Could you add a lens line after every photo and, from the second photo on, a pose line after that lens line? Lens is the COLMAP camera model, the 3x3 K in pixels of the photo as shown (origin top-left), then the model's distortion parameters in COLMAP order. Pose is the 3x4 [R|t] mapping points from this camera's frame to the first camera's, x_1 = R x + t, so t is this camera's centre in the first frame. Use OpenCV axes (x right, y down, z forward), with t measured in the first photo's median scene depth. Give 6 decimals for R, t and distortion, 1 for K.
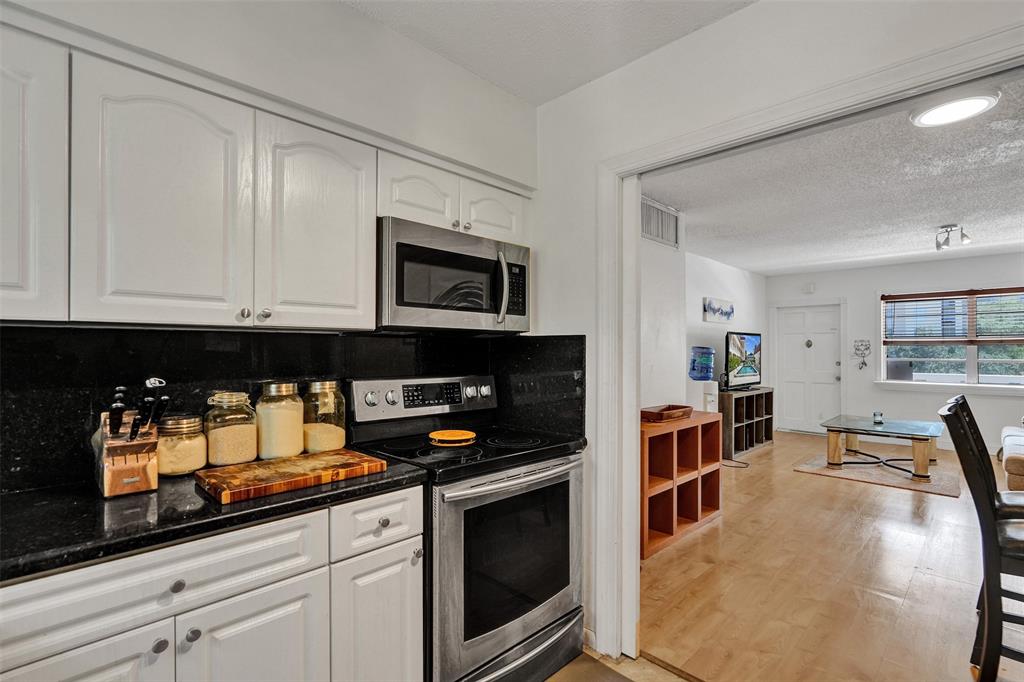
lens RADIAL K [[489.5, 0, 508.5], [0, 489.5, 347.7], [0, 0, 1]] dist [0.003445, -0.000040]
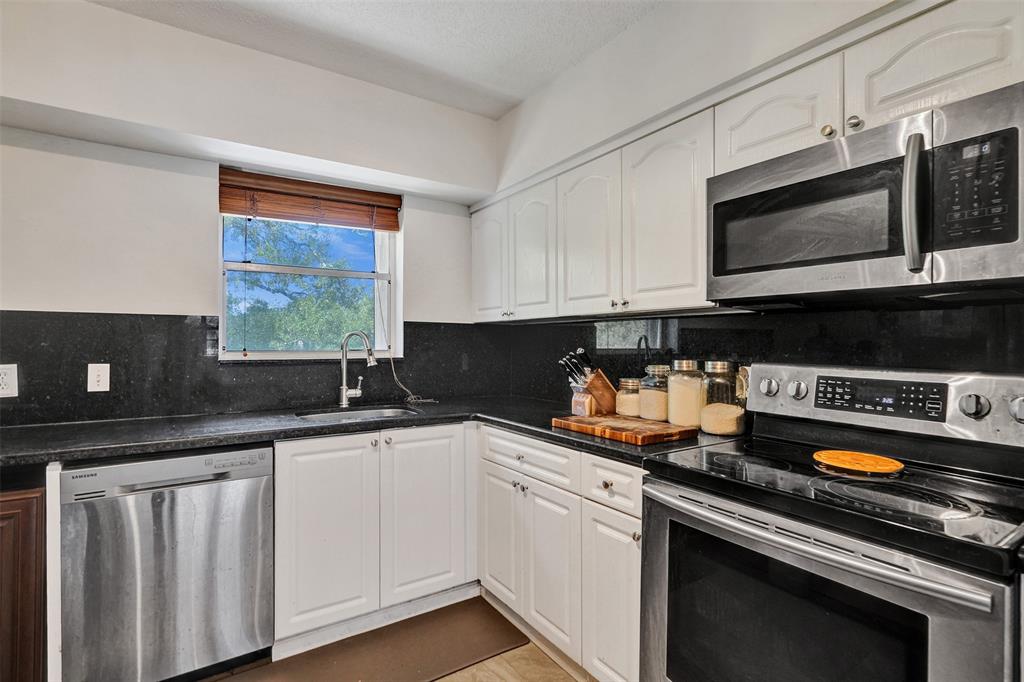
lens RADIAL K [[489.5, 0, 508.0], [0, 489.5, 337.6], [0, 0, 1]] dist [0.003445, -0.000040]
pose [[-0.203661, -0.004061, -0.979033, 0.709546], [0.002177, 0.999987, -0.004601, 0.025898], [0.979039, -0.003069, -0.203650, 0.823207]]
